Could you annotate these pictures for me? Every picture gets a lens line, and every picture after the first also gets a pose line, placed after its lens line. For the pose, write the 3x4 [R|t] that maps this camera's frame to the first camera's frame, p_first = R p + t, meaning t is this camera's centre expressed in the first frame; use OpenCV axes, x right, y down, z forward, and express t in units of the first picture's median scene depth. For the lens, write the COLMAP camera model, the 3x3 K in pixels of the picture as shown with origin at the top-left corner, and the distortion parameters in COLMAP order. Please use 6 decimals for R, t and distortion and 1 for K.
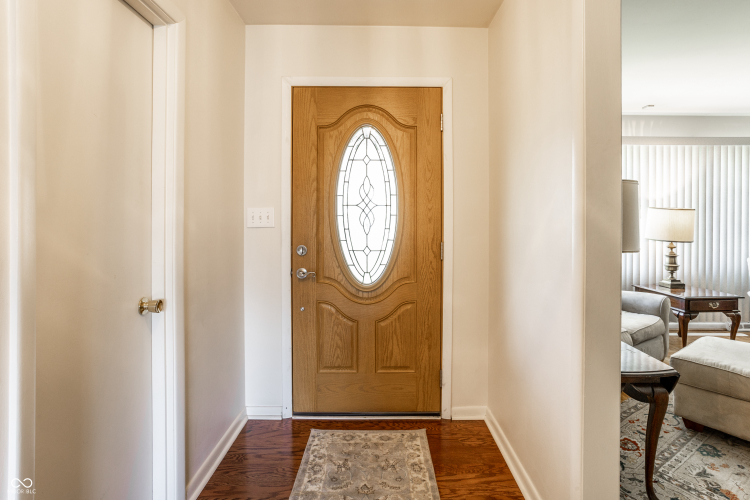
lens RADIAL K [[374.5, 0, 377.1], [0, 374.5, 225.5], [0, 0, 1]] dist [-0.001394, 0.000547]
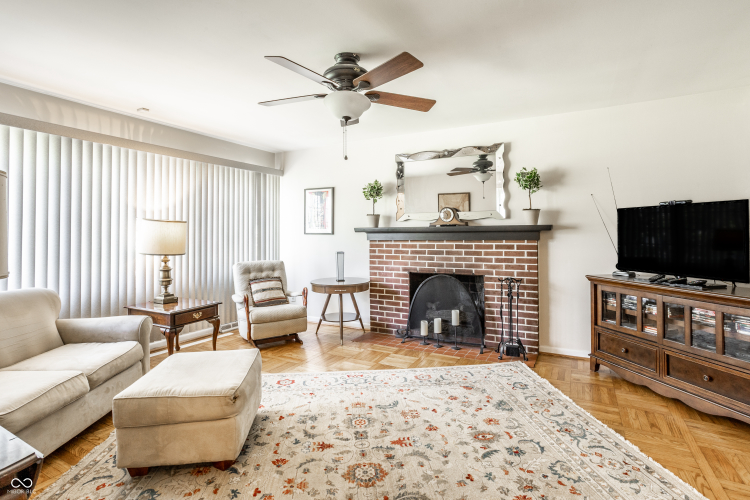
lens RADIAL K [[374.5, 0, 377.1], [0, 374.5, 225.5], [0, 0, 1]] dist [-0.001394, 0.000547]
pose [[0.492134, 0.013807, 0.870410, 0.223911], [0.015582, 0.999574, -0.024665, -0.000189], [-0.870380, 0.025701, 0.491710, 0.052120]]
